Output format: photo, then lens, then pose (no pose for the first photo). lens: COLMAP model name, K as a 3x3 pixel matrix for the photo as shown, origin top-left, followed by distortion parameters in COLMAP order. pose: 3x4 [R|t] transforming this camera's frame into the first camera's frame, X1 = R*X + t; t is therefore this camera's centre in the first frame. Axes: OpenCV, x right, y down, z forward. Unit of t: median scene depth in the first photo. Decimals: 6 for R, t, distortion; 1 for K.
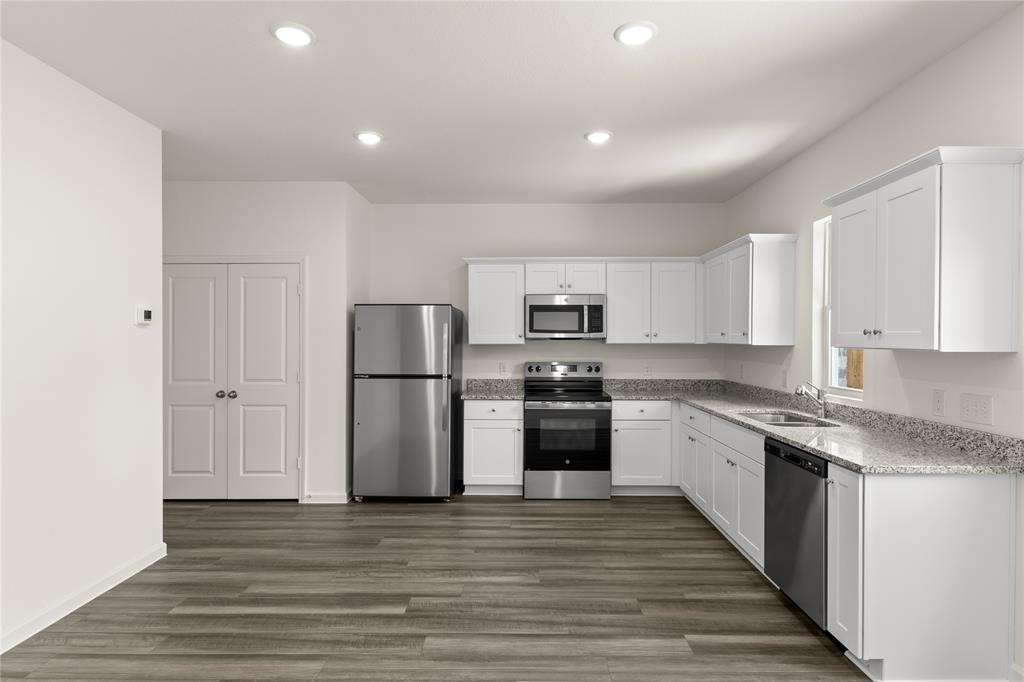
lens RADIAL K [[544.9, 0, 519.5], [0, 544.9, 352.2], [0, 0, 1]] dist [0.006221, 0.002332]
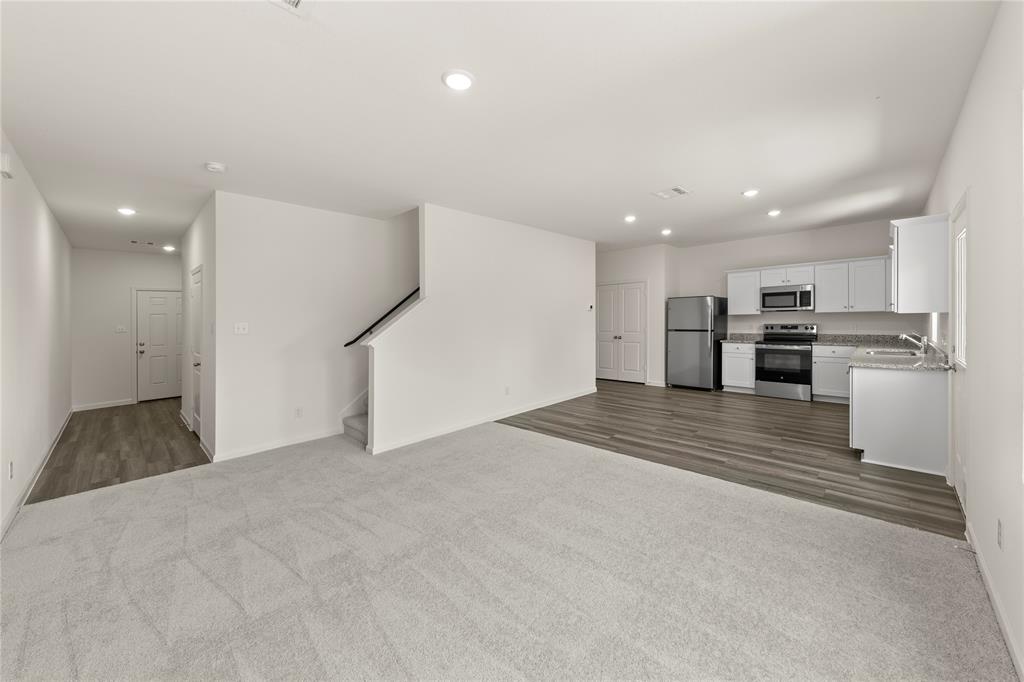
lens RADIAL K [[369.6, 0, 542.7], [0, 369.6, 324.0], [0, 0, 1]] dist [-0.002189, -0.000018]
pose [[0.752229, -0.004378, -0.658887, 0.306086], [0.007338, 0.999972, 0.001732, 0.011918], [0.658861, -0.006138, 0.752240, -0.471650]]
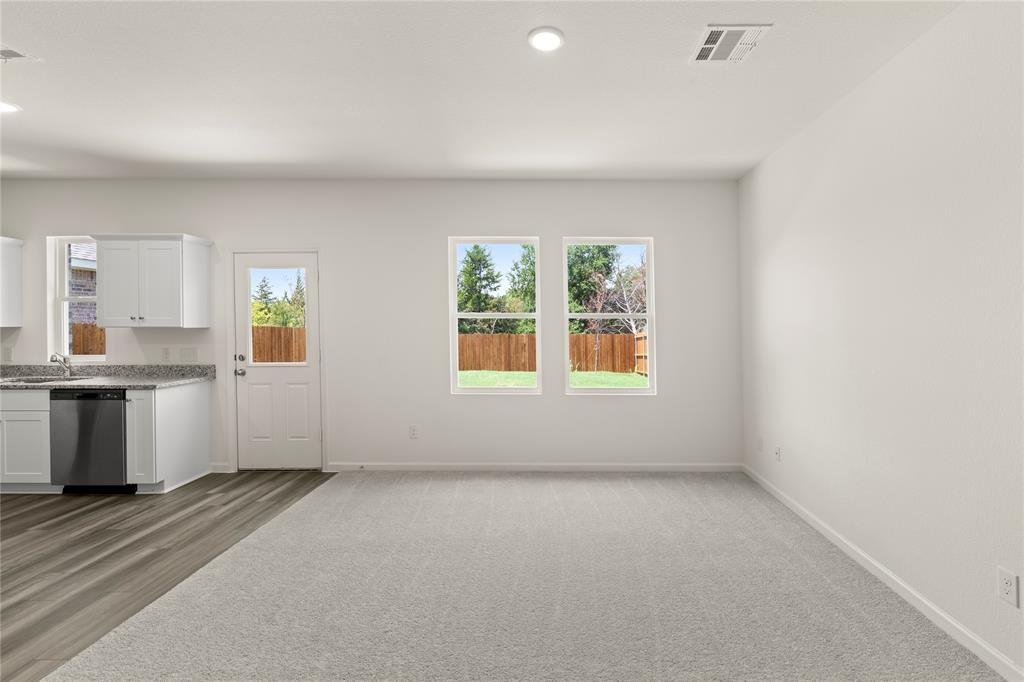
lens RADIAL K [[465.5, 0, 545.3], [0, 465.5, 320.8], [0, 0, 1]] dist [0.000895, -0.000192]
pose [[0.010657, 0.005592, 0.999928, -0.487231], [0.025421, 0.999660, -0.005861, 0.008756], [-0.999620, 0.025481, 0.010512, -0.204965]]
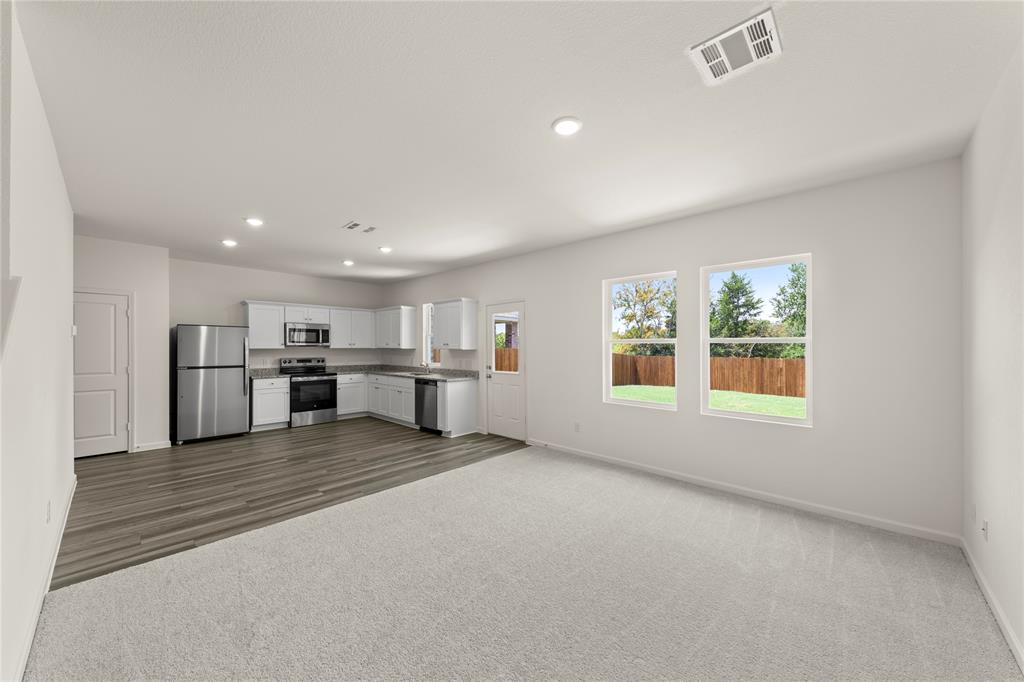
lens RADIAL K [[364.7, 0, 503.3], [0, 364.7, 351.1], [0, 0, 1]] dist [0.010788, -0.000064]
pose [[0.691185, -0.006205, 0.722651, -0.421657], [0.015096, 0.999869, -0.005853, 0.014267], [-0.722520, 0.014955, 0.691189, -0.468906]]
